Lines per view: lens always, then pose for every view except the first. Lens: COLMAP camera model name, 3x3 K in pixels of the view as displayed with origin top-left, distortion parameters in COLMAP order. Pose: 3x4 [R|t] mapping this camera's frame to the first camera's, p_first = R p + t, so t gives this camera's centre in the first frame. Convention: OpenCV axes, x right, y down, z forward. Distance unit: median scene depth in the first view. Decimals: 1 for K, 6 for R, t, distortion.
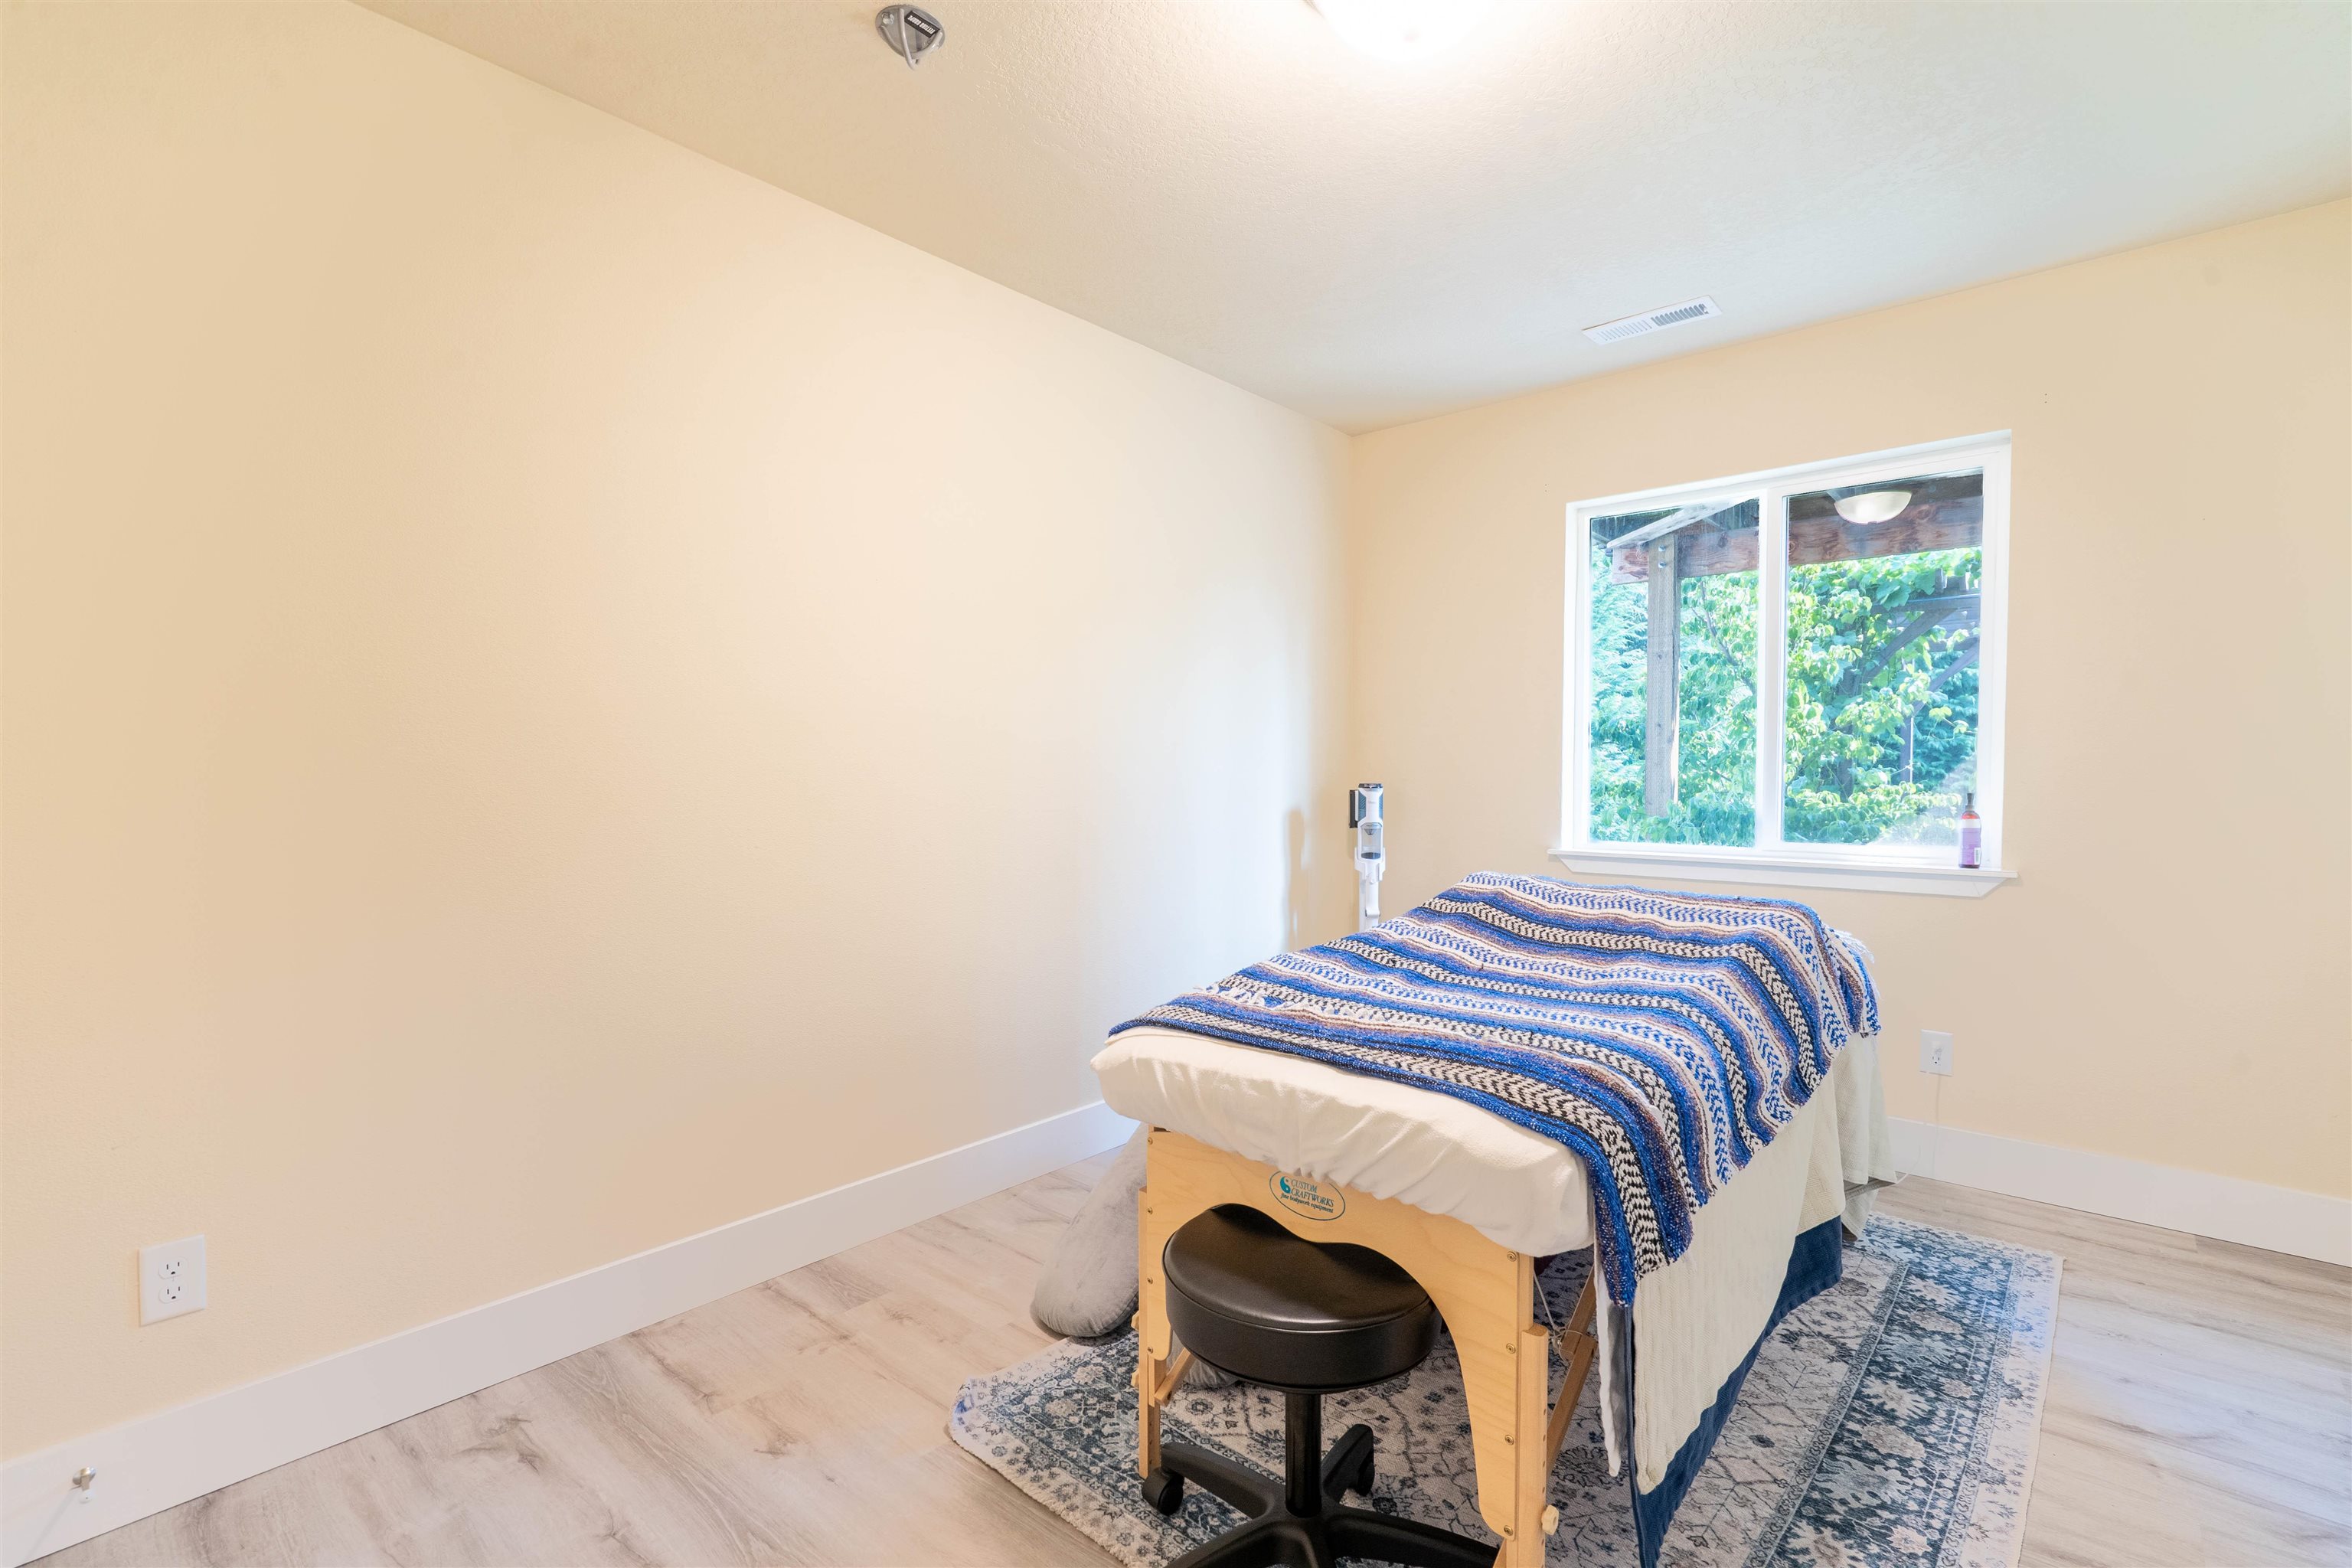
lens RADIAL K [[1061.1, 0, 1169.7], [0, 1061.1, 791.3], [0, 0, 1]] dist [-0.004015, 0.000217]
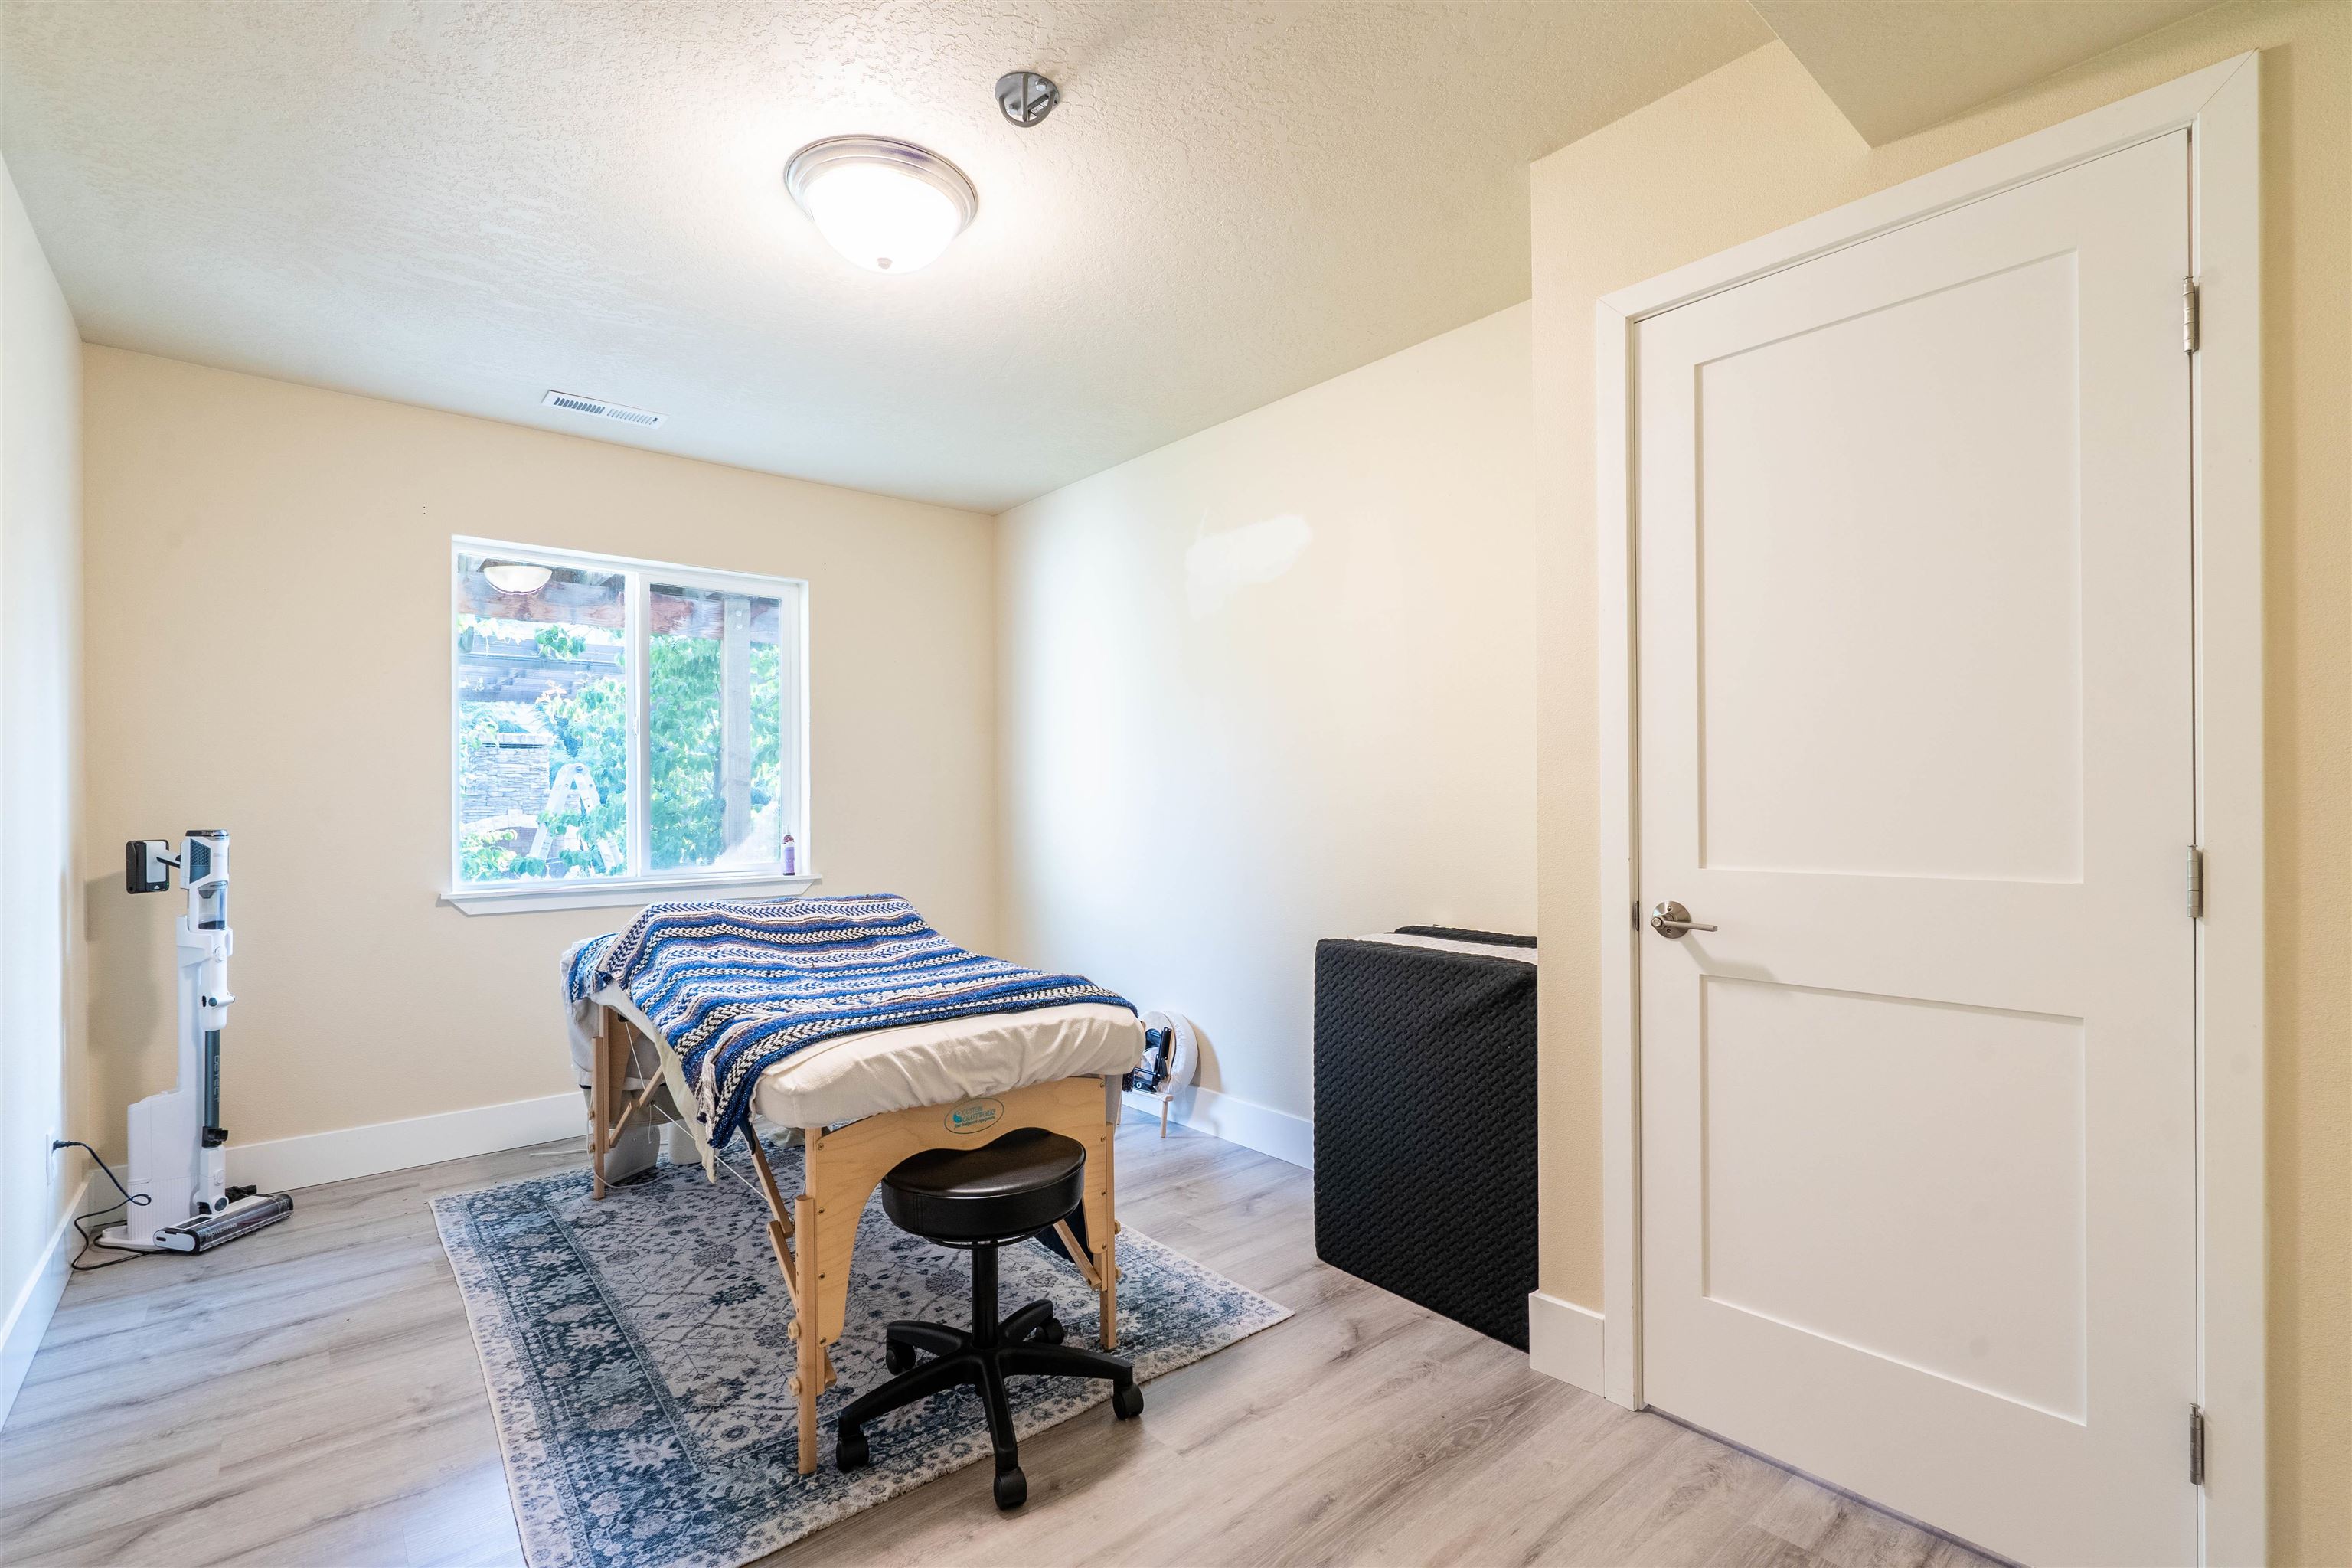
lens RADIAL K [[1061.1, 0, 1169.7], [0, 1061.1, 791.3], [0, 0, 1]] dist [-0.004015, 0.000217]
pose [[0.135064, 0.010879, 0.990777, -0.613119], [0.028472, 0.999484, -0.014856, -0.005760], [-0.990428, 0.030216, 0.134684, 0.283439]]
